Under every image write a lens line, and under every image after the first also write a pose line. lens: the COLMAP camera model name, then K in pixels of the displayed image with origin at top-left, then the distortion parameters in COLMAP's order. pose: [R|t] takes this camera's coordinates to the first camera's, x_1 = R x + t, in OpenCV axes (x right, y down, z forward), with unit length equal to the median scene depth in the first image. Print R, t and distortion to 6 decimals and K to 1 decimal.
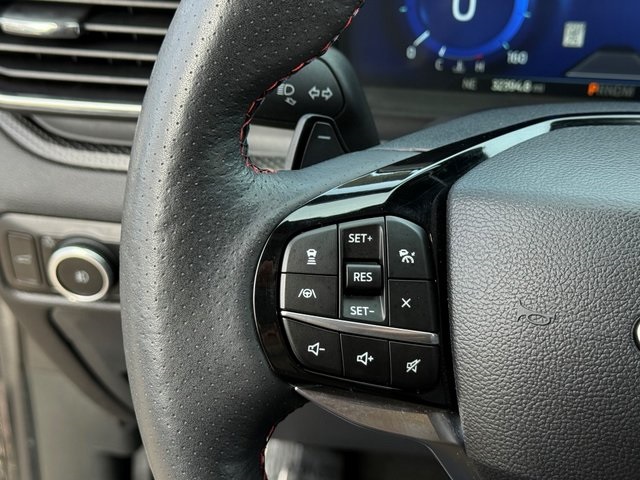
lens RADIAL K [[1022.2, 0, 318.4], [0, 1022.2, 242.5], [0, 0, 1]] dist [0.149829, 0.000000]
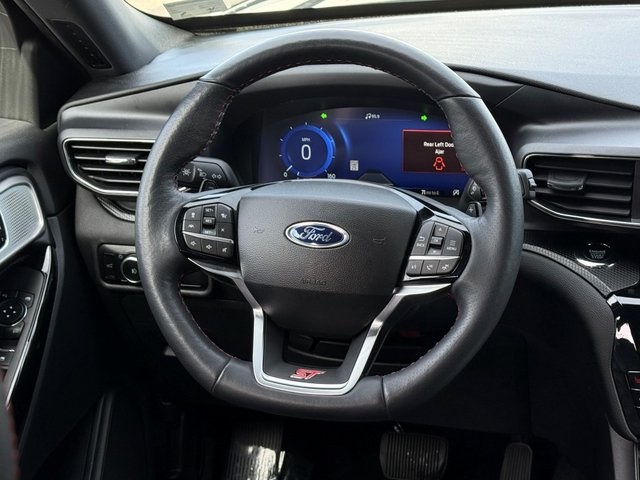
lens RADIAL K [[1203.0, 0, 323.4], [0, 1203.0, 242.0], [0, 0, 1]] dist [0.121037, 0.000000]
pose [[0.992388, -0.006746, -0.122969, 0.510772], [-0.019545, 0.977218, -0.211336, 0.524931], [0.121593, 0.212130, 0.969647, -1.533011]]
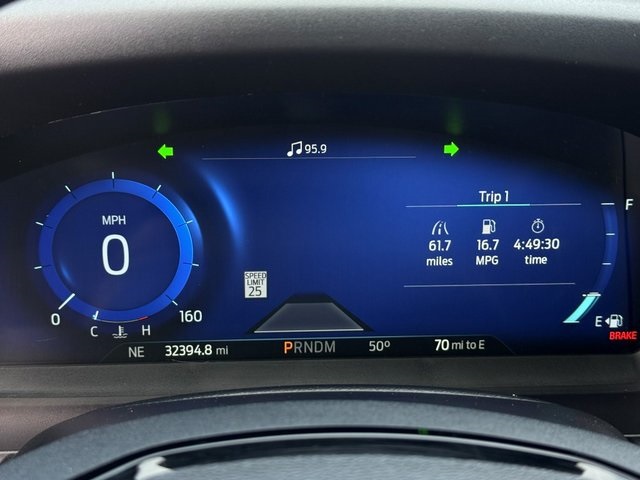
lens RADIAL K [[1022.2, 0, 316.2], [0, 1022.2, 238.6], [0, 0, 1]] dist [0.149829, 0.000000]
pose [[0.982293, -0.067301, 0.174845, 0.158573], [0.099602, 0.978035, -0.183106, -0.085641], [-0.158682, 0.197279, 0.967420, 0.212094]]
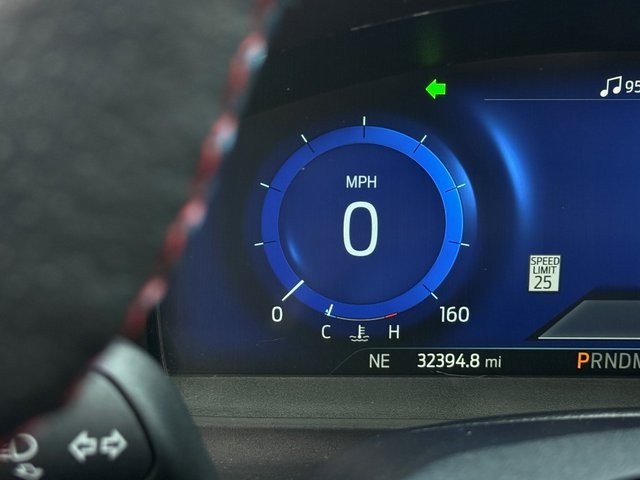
lens RADIAL K [[1212.4, 0, 315.9], [0, 1212.4, 242.1], [0, 0, 1]] dist [0.137926, 0.000000]
pose [[0.989486, -0.050013, 0.135708, 0.021667], [0.076697, 0.976957, -0.199180, -0.089783], [-0.122619, 0.207495, 0.970521, 0.336607]]
